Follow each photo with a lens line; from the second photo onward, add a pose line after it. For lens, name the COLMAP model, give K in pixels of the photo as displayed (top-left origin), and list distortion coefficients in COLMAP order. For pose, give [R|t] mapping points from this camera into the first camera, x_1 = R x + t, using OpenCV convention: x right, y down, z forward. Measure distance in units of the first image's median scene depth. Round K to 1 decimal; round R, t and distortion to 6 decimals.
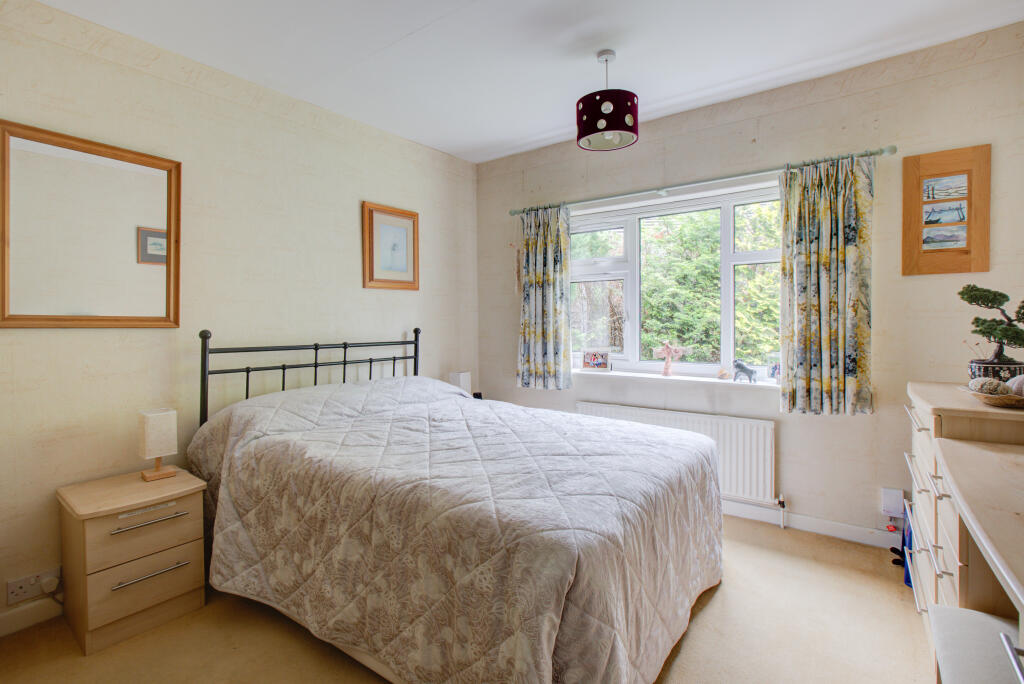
lens RADIAL K [[482.3, 0, 504.5], [0, 482.3, 331.7], [0, 0, 1]] dist [0.000783, 0.000233]
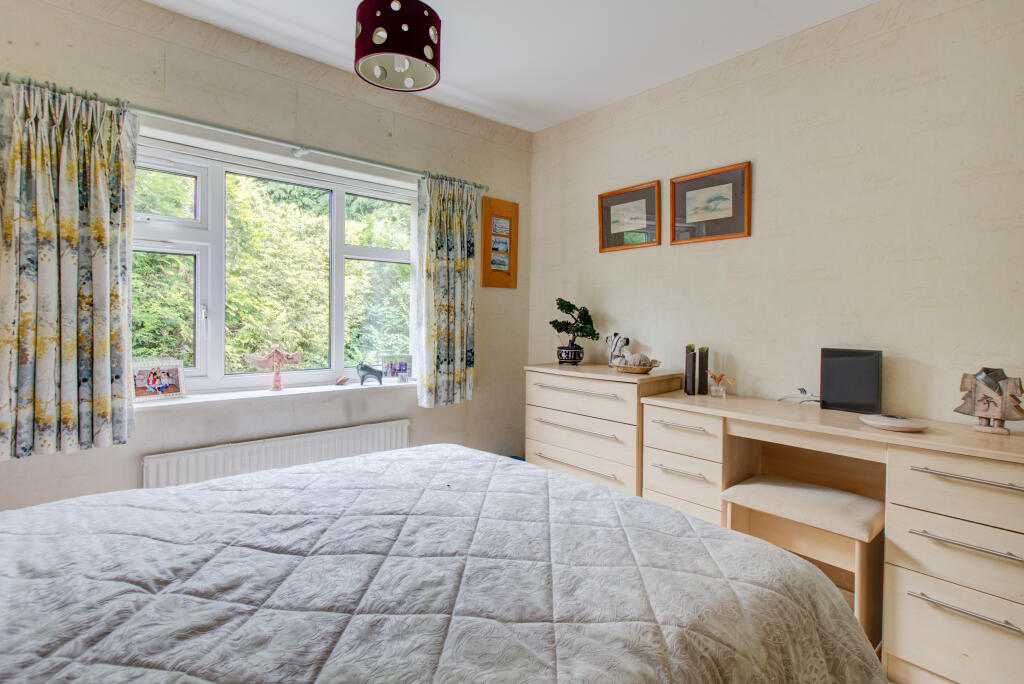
lens RADIAL K [[482.3, 0, 504.5], [0, 482.3, 331.7], [0, 0, 1]] dist [0.000783, 0.000233]
pose [[0.247267, -0.016573, 0.968806, -0.342987], [0.011309, 0.999835, 0.014217, -0.009486], [-0.968881, 0.007441, 0.247414, 0.499049]]
